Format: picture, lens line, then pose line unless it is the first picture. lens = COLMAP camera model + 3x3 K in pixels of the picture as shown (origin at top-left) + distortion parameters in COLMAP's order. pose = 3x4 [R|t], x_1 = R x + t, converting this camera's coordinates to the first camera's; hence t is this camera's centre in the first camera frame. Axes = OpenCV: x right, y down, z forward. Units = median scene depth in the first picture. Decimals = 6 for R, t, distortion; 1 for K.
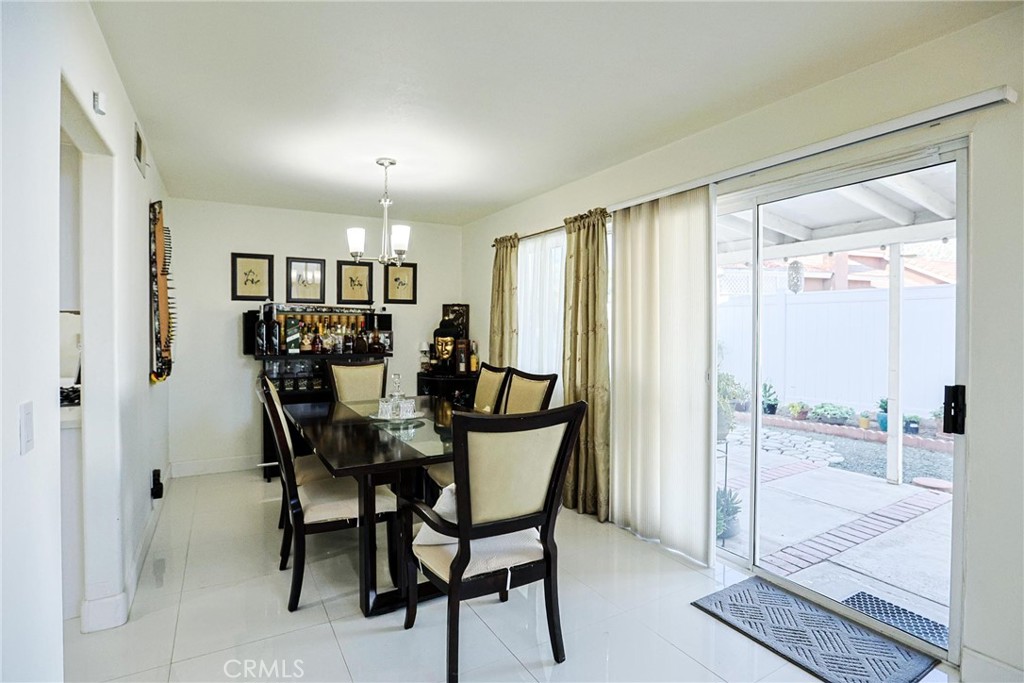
lens RADIAL K [[499.0, 0, 508.6], [0, 499.0, 325.1], [0, 0, 1]] dist [-0.033632, 0.001391]
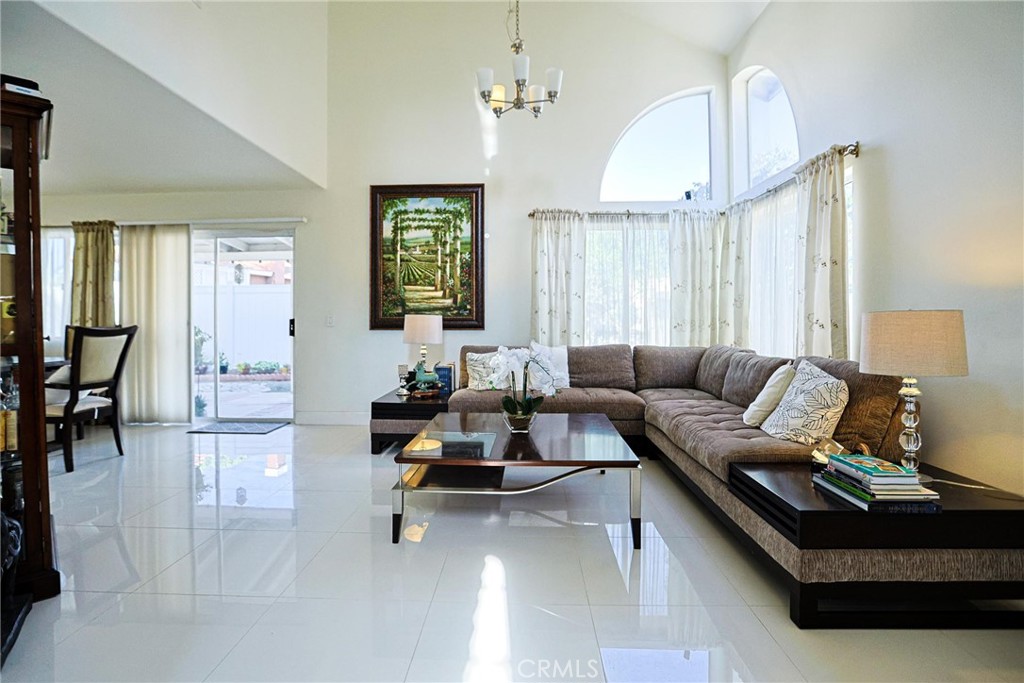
lens RADIAL K [[499.0, 0, 508.6], [0, 499.0, 325.1], [0, 0, 1]] dist [-0.033632, 0.001391]
pose [[0.530026, -0.013787, 0.847870, -0.329186], [0.004893, 0.999901, 0.013200, 0.053139], [-0.847968, -0.002848, 0.530040, -0.624278]]
